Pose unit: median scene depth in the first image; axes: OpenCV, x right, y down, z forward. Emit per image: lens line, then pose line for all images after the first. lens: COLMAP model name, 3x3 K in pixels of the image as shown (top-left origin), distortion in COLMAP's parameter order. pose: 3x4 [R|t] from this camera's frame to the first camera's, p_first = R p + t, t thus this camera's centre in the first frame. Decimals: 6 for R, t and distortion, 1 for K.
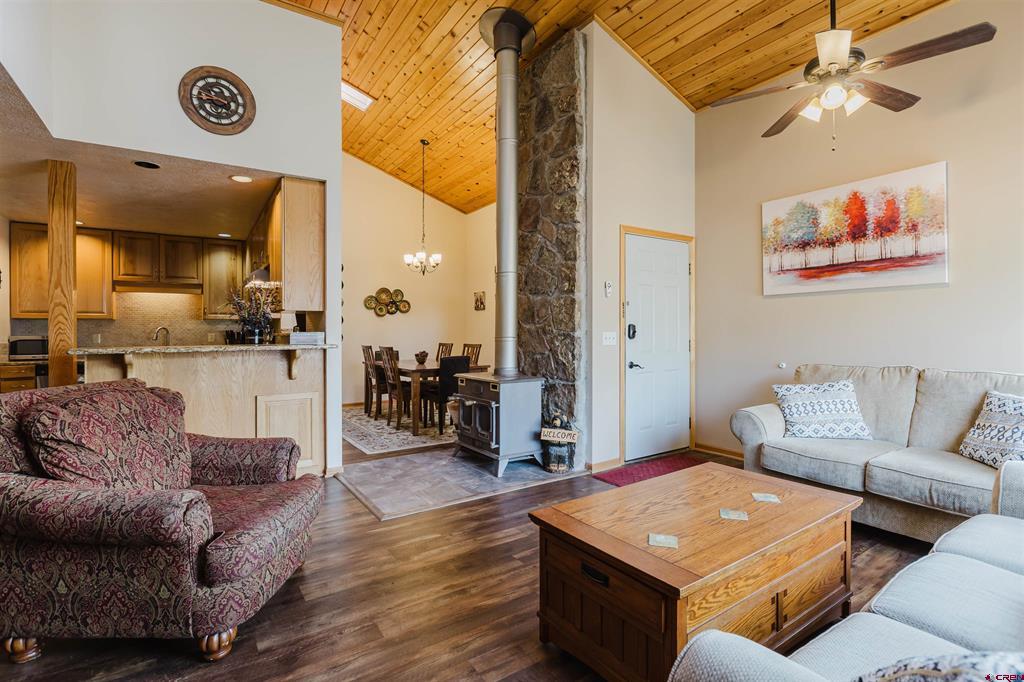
lens RADIAL K [[476.2, 0, 512.0], [0, 476.2, 341.0], [0, 0, 1]] dist [0.000195, 0.000064]
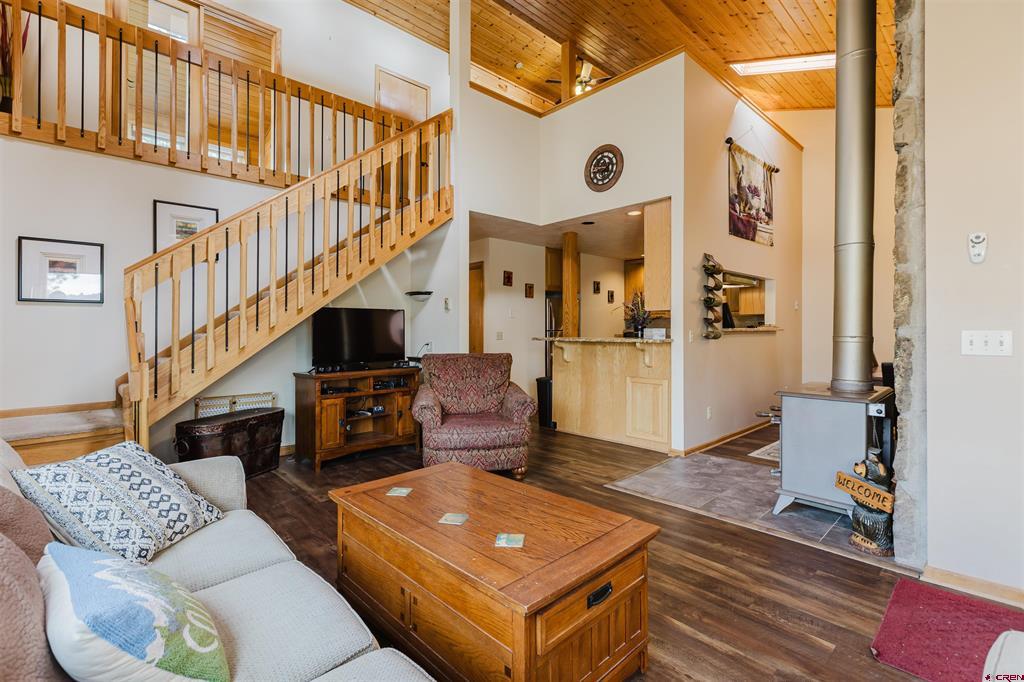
lens RADIAL K [[460.5, 0, 504.4], [0, 460.5, 334.5], [0, 0, 1]] dist [0.000890, 0.000243]
pose [[0.163998, 0.014289, -0.986357, 0.706059], [-0.016633, 0.999793, 0.011718, -0.012014], [0.986320, 0.014485, 0.164201, 0.474762]]
